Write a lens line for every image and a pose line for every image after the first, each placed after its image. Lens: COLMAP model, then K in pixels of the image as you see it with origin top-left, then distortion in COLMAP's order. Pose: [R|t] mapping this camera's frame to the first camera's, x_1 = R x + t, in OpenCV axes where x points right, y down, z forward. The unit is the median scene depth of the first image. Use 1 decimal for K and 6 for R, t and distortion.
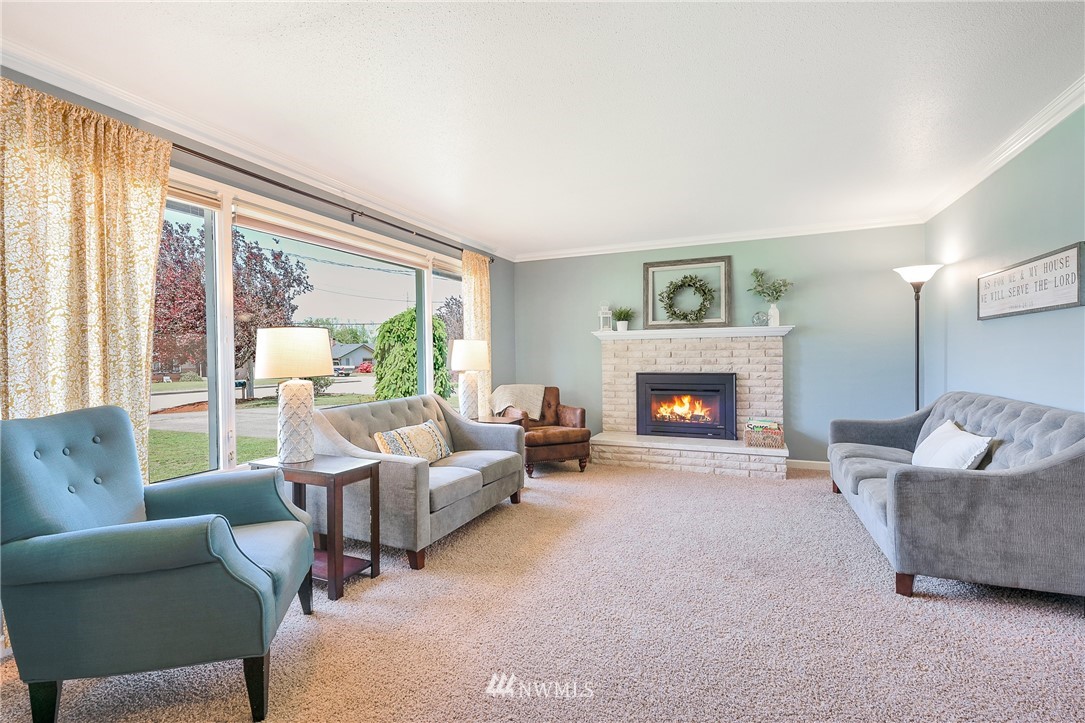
lens RADIAL K [[465.2, 0, 542.5], [0, 465.2, 361.5], [0, 0, 1]] dist [-0.000080, -0.000215]
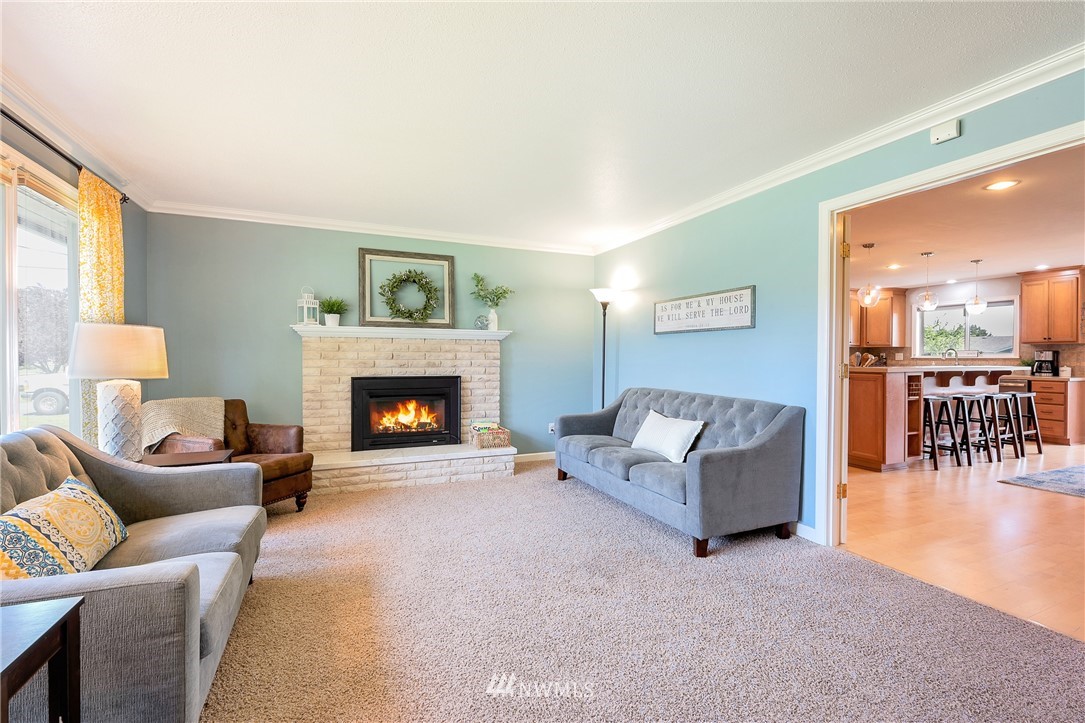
lens RADIAL K [[465.2, 0, 542.5], [0, 465.2, 361.5], [0, 0, 1]] dist [-0.000080, -0.000215]
pose [[0.705127, 0.006625, 0.709050, -0.158879], [-0.003565, 0.999977, -0.005798, -0.000639], [-0.709072, 0.001561, 0.705135, 0.179163]]
